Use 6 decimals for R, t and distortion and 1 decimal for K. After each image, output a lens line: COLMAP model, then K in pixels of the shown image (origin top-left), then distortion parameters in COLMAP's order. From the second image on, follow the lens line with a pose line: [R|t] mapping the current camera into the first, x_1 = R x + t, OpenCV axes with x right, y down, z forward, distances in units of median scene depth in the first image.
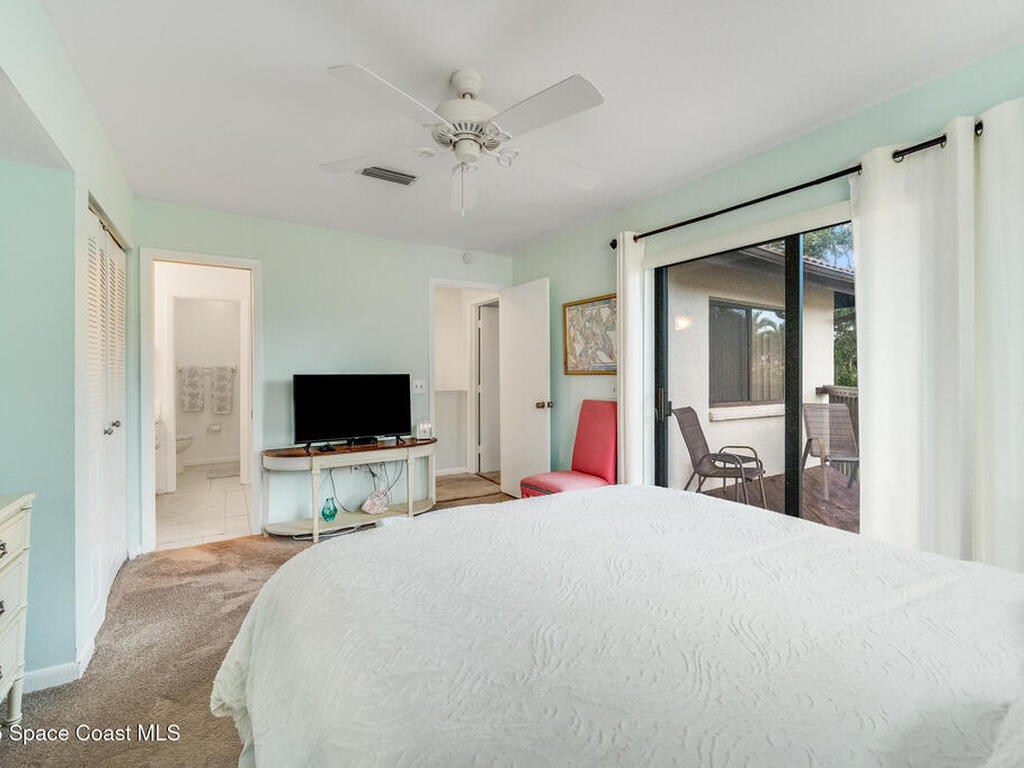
lens RADIAL K [[455.0, 0, 515.5], [0, 455.0, 371.1], [0, 0, 1]] dist [0.000012, -0.000134]
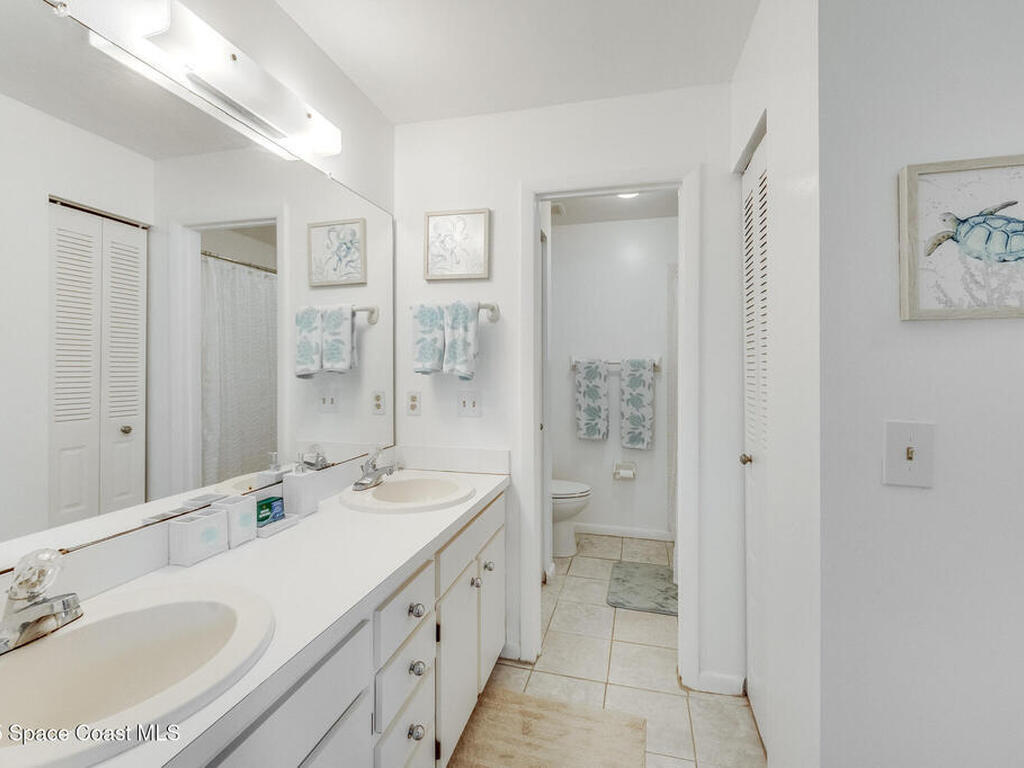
lens RADIAL K [[484.4, 0, 511.6], [0, 484.4, 368.5], [0, 0, 1]] dist [0.000056, 0.000258]
pose [[0.674655, 0.005594, -0.738112, -0.328516], [-0.003701, 0.999984, 0.004195, -0.001860], [0.738124, -0.000098, 0.674665, 0.513634]]
